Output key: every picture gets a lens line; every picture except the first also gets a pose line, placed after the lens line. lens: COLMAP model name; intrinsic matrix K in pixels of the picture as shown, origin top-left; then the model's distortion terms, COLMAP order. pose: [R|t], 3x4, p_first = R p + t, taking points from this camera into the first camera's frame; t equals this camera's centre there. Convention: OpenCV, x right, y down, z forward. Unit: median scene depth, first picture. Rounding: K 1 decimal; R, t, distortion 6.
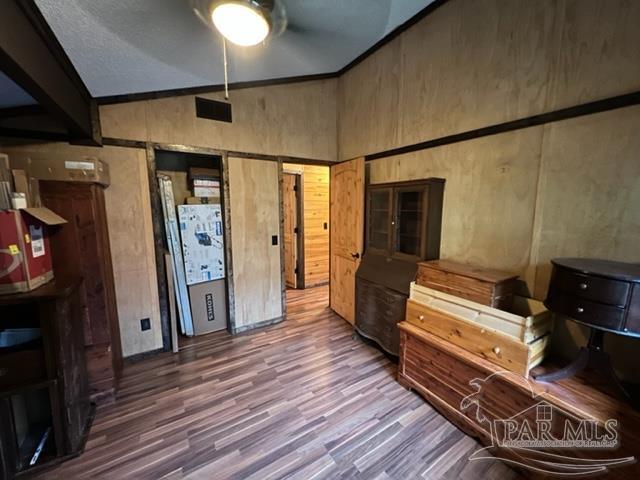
lens RADIAL K [[255.7, 0, 320.6], [0, 255.7, 239.5], [0, 0, 1]] dist [0.000684, -0.000289]
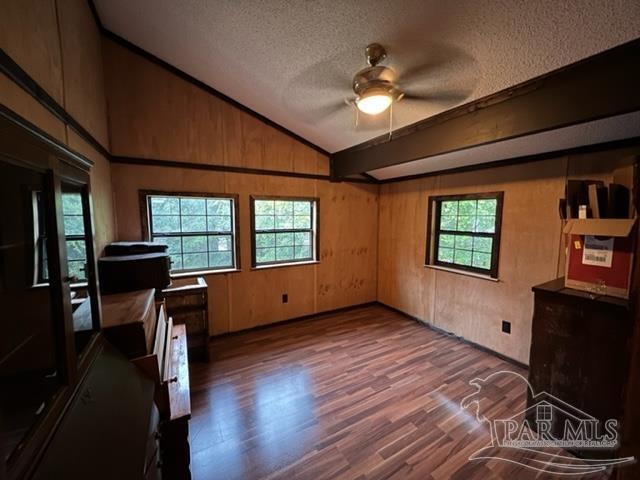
lens RADIAL K [[255.7, 0, 321.1], [0, 255.7, 240.0], [0, 0, 1]] dist [0.000684, -0.000289]
pose [[-0.999035, -0.005190, 0.043622, -0.037149], [0.004550, 0.975432, 0.220255, -0.244094], [-0.043693, 0.220241, -0.974466, 1.856071]]
